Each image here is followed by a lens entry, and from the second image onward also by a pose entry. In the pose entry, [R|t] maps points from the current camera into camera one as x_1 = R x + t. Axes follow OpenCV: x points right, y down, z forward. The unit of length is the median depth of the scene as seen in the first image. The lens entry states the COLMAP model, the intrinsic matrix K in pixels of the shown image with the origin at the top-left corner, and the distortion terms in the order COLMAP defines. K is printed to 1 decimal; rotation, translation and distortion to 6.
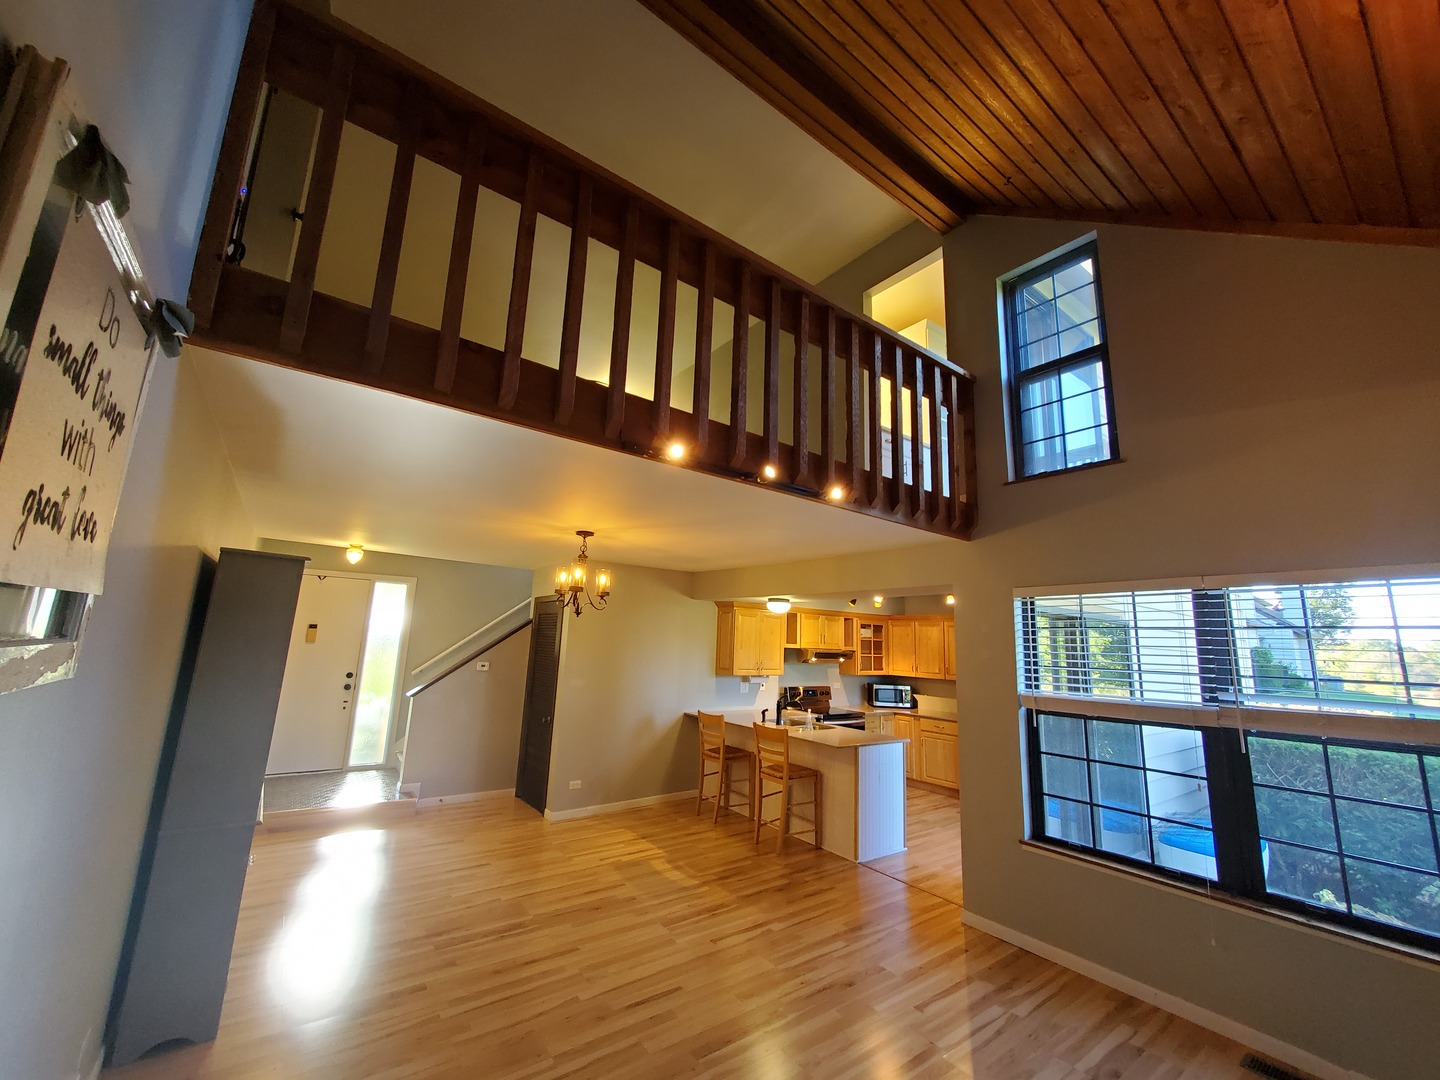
lens RADIAL K [[567.3, 0, 719.7], [0, 567.3, 540.8], [0, 0, 1]] dist [-0.002493, -0.000677]
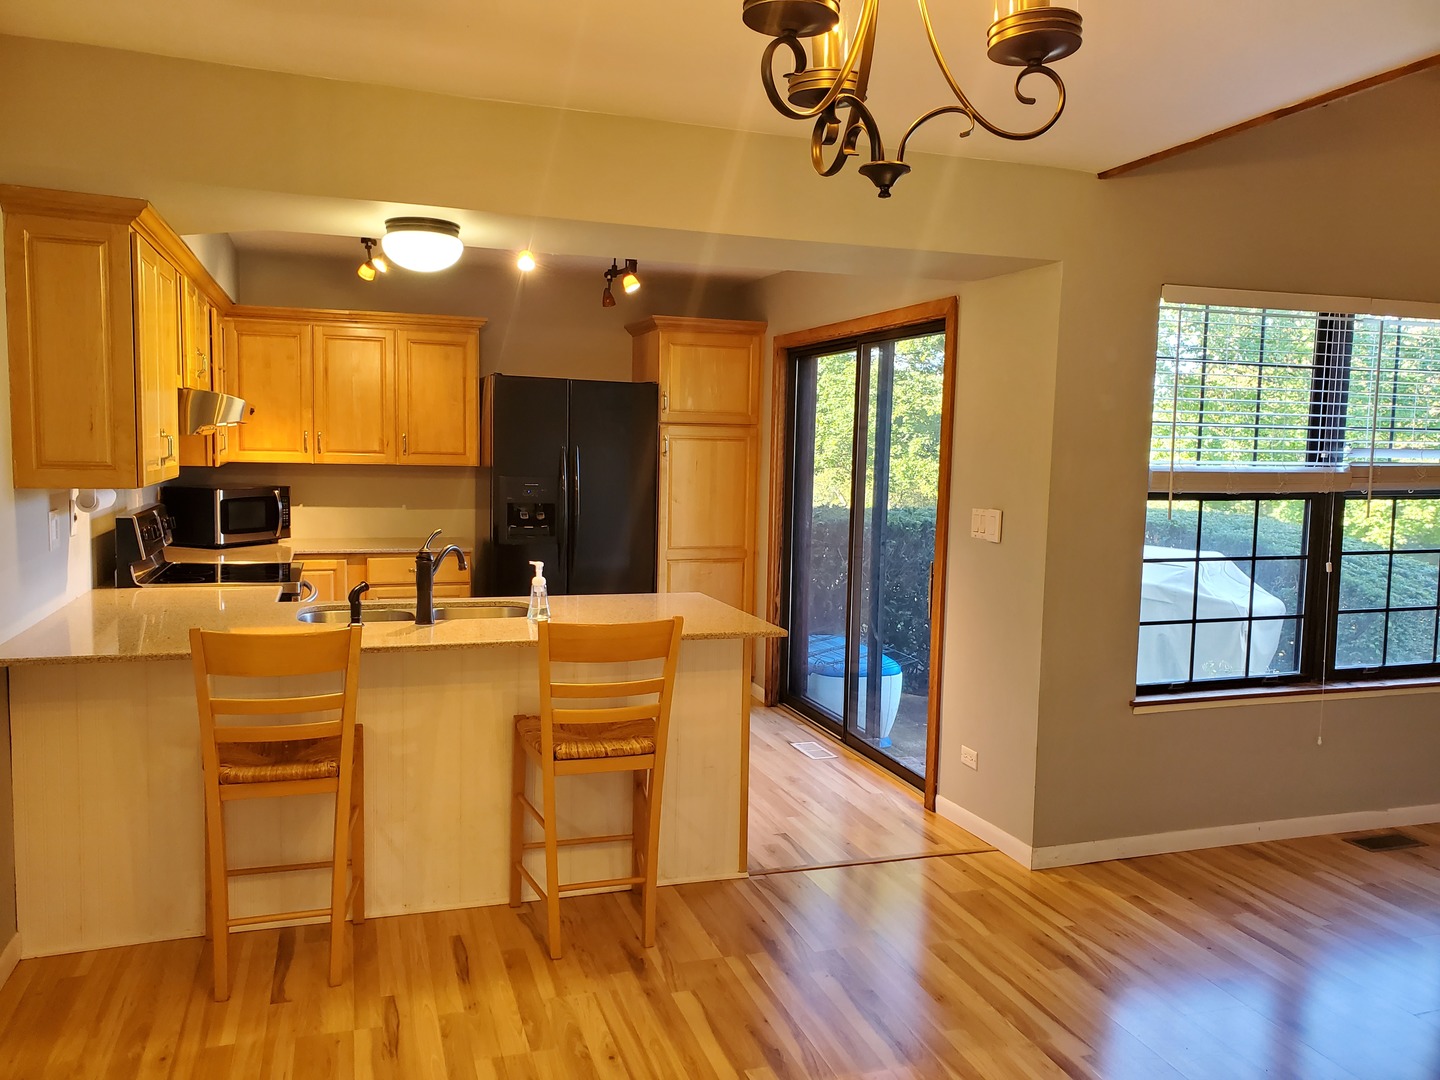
lens RADIAL K [[1112.9, 0, 716.1], [0, 1112.9, 548.0], [0, 0, 1]] dist [0.036857, -0.023819]
pose [[0.308989, -0.123581, 0.943003, -0.479261], [-0.179582, 0.966105, 0.185451, 0.145816], [-0.933957, -0.226649, 0.276322, 0.734461]]
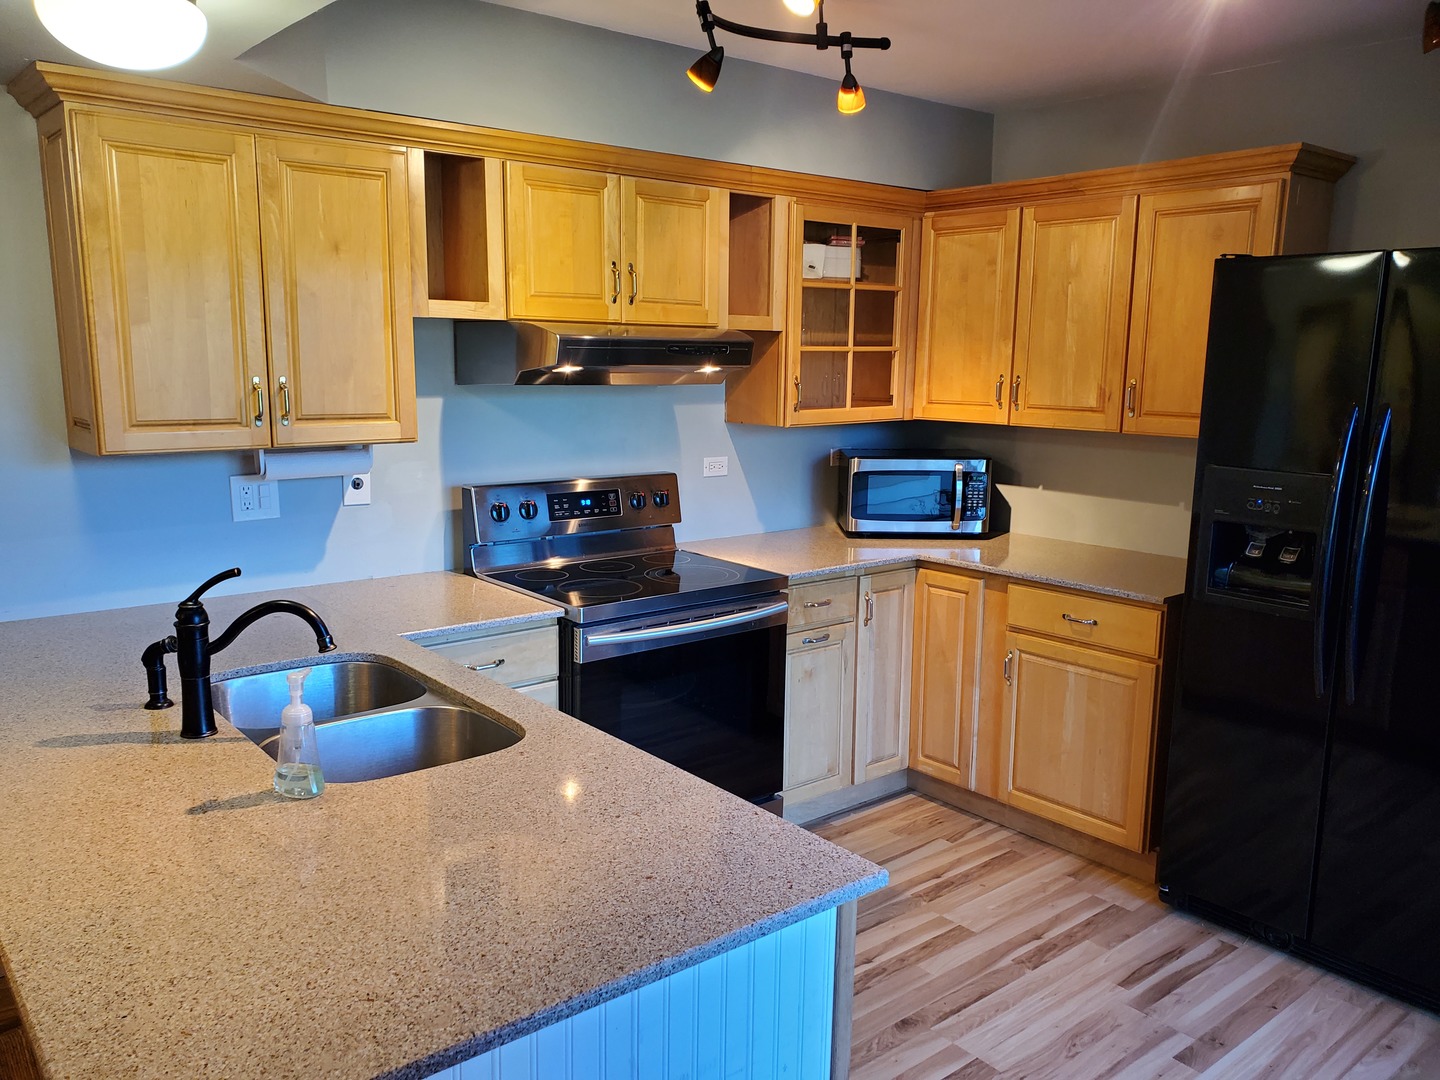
lens RADIAL K [[1112.9, 0, 717.0], [0, 1112.9, 552.4], [0, 0, 1]] dist [0.036857, -0.023819]
pose [[0.998597, -0.036419, 0.038443, 0.278584], [0.020704, 0.936687, 0.349556, 0.165354], [-0.048740, -0.348270, 0.936126, 0.741484]]
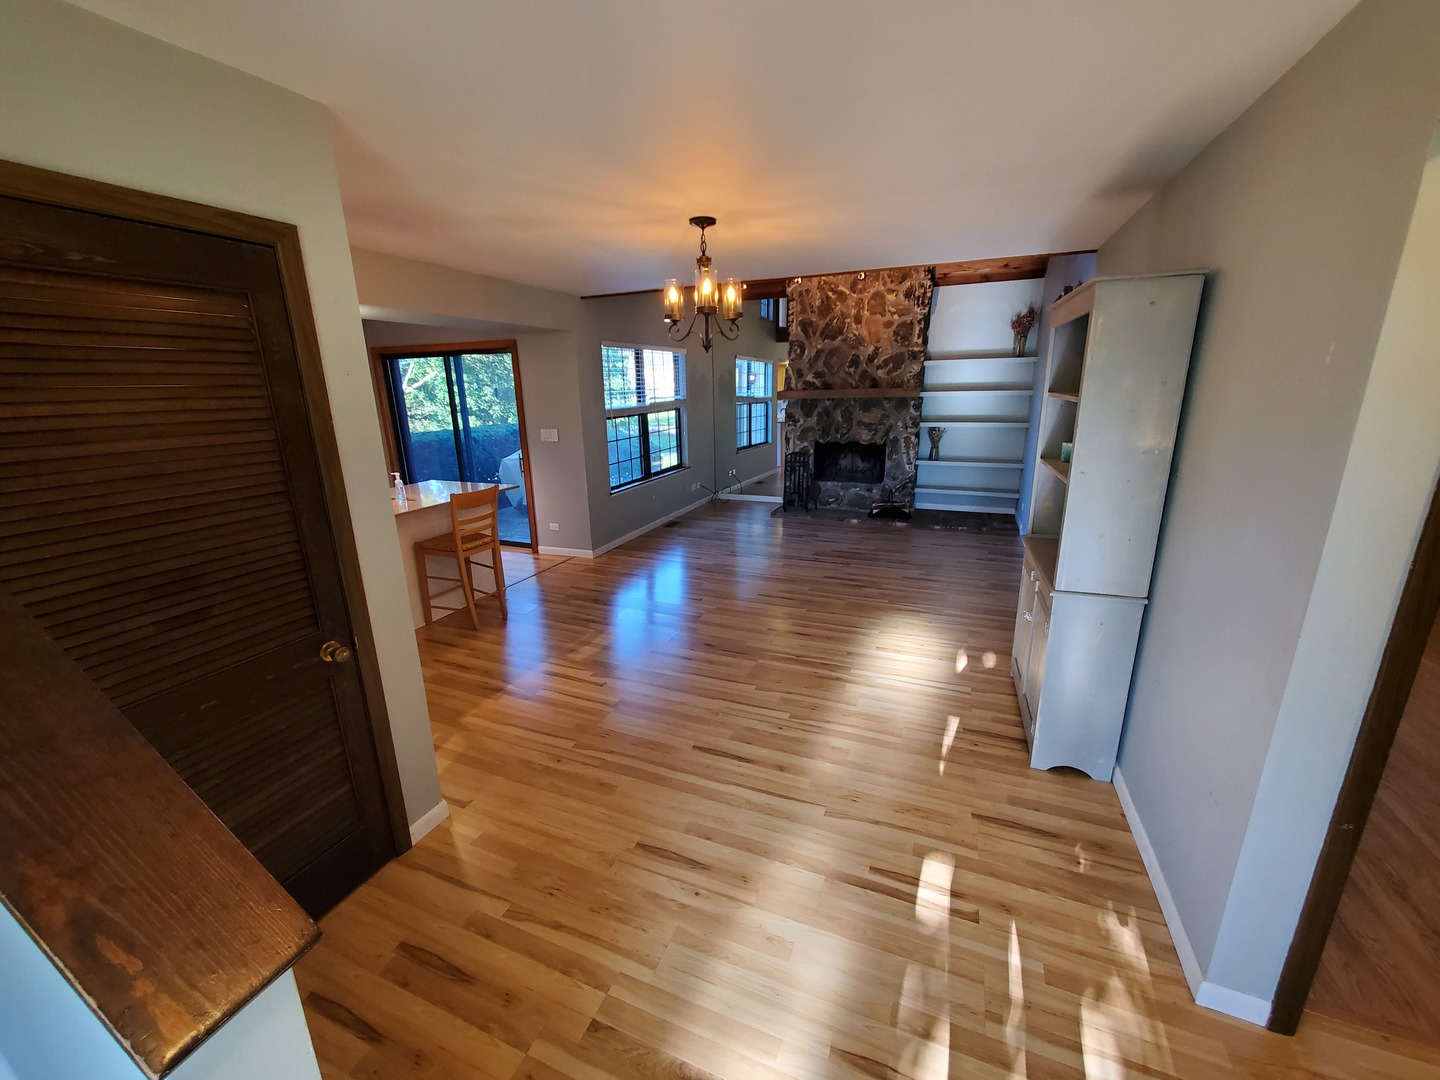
lens RADIAL K [[567.3, 0, 715.9], [0, 567.3, 542.6], [0, 0, 1]] dist [-0.002493, -0.000677]
pose [[-0.511180, -0.259043, 0.819507, -0.722241], [-0.154954, 0.965651, 0.208584, 0.171050], [-0.845390, -0.020362, -0.533762, 1.083592]]
